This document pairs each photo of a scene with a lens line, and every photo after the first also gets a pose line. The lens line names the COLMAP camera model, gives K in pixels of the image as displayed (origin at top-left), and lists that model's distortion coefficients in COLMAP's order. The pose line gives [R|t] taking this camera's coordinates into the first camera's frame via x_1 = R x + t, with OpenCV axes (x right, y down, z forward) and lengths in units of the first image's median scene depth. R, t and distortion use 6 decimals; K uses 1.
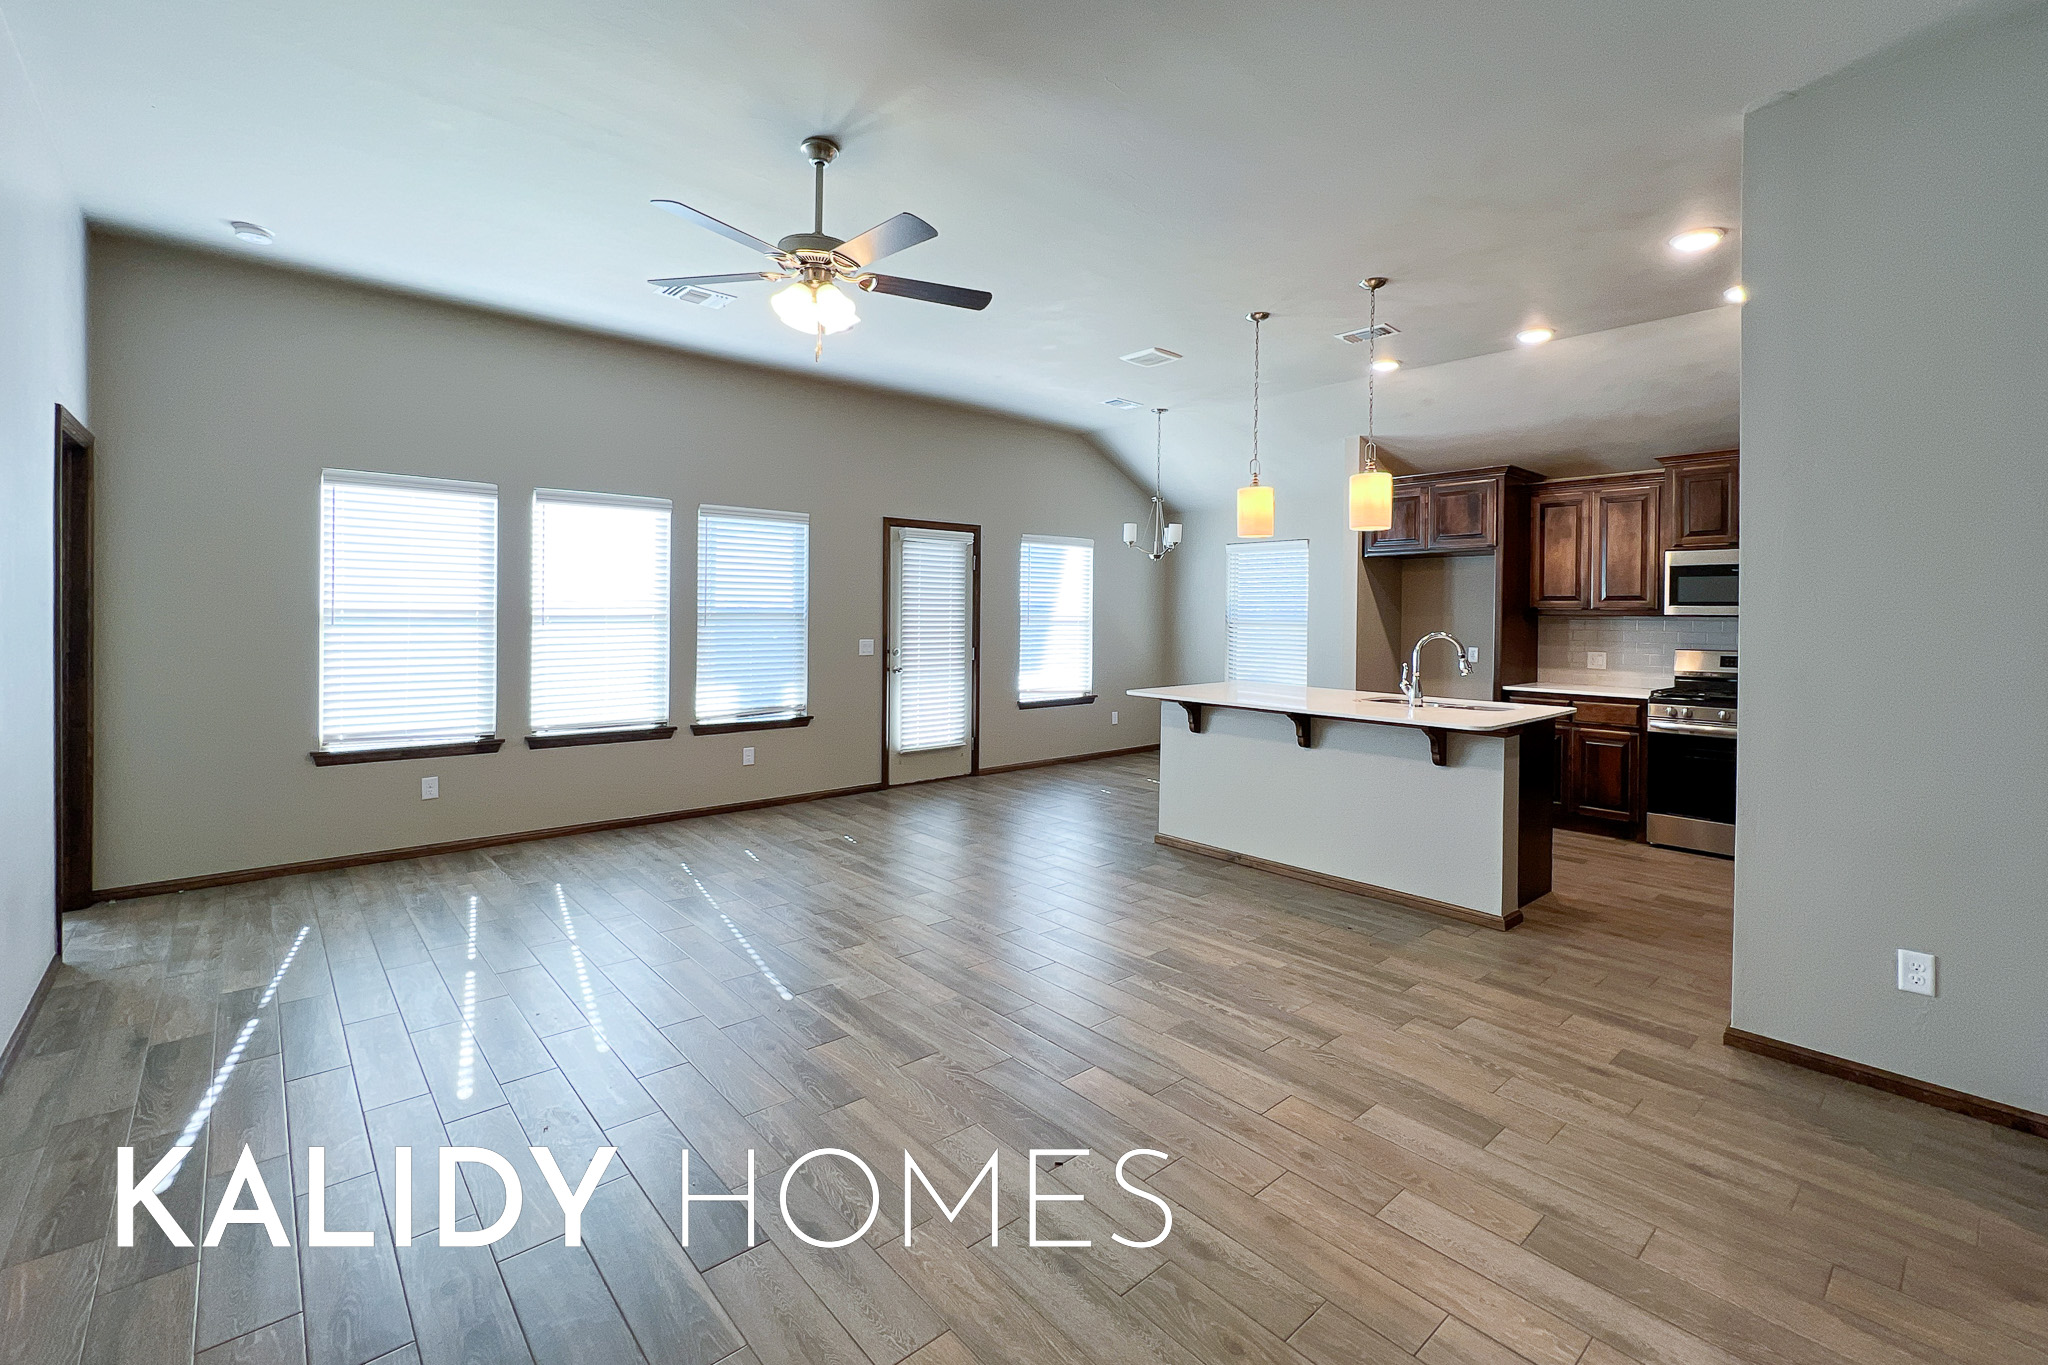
lens RADIAL K [[883.5, 0, 1027.3], [0, 883.5, 623.0], [0, 0, 1]] dist [0.000334, 0.000211]
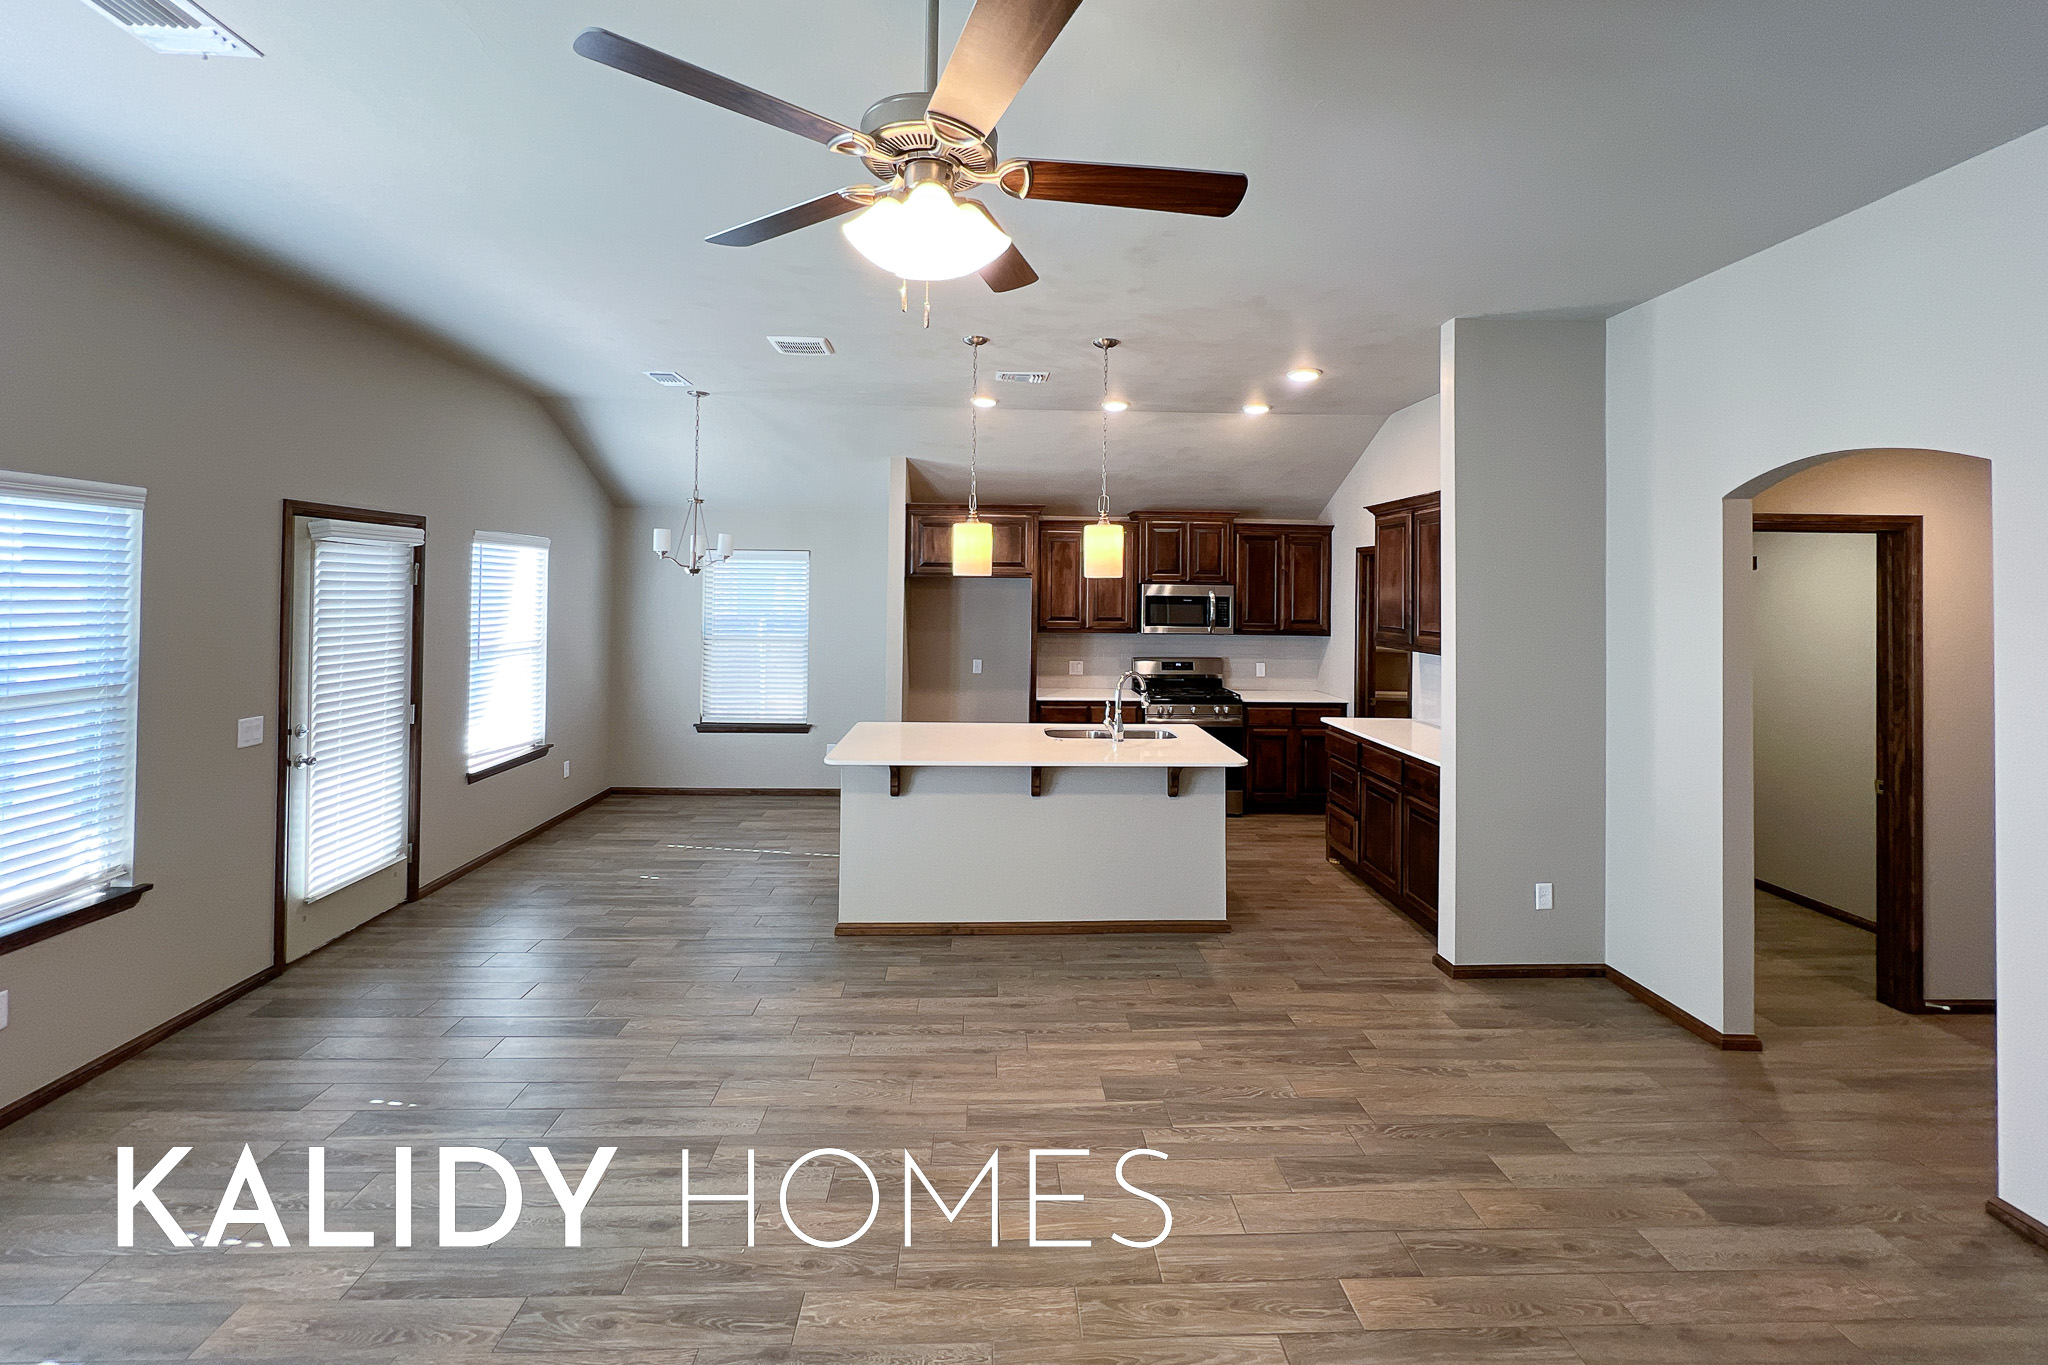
lens RADIAL K [[855.5, 0, 1020.2], [0, 855.5, 588.8], [0, 0, 1]] dist [-0.002090, 0.000438]
pose [[0.634342, -0.001141, 0.773051, -0.372798], [0.004828, 0.999985, -0.002486, -0.075338], [-0.773037, 0.005309, 0.634338, 0.364156]]
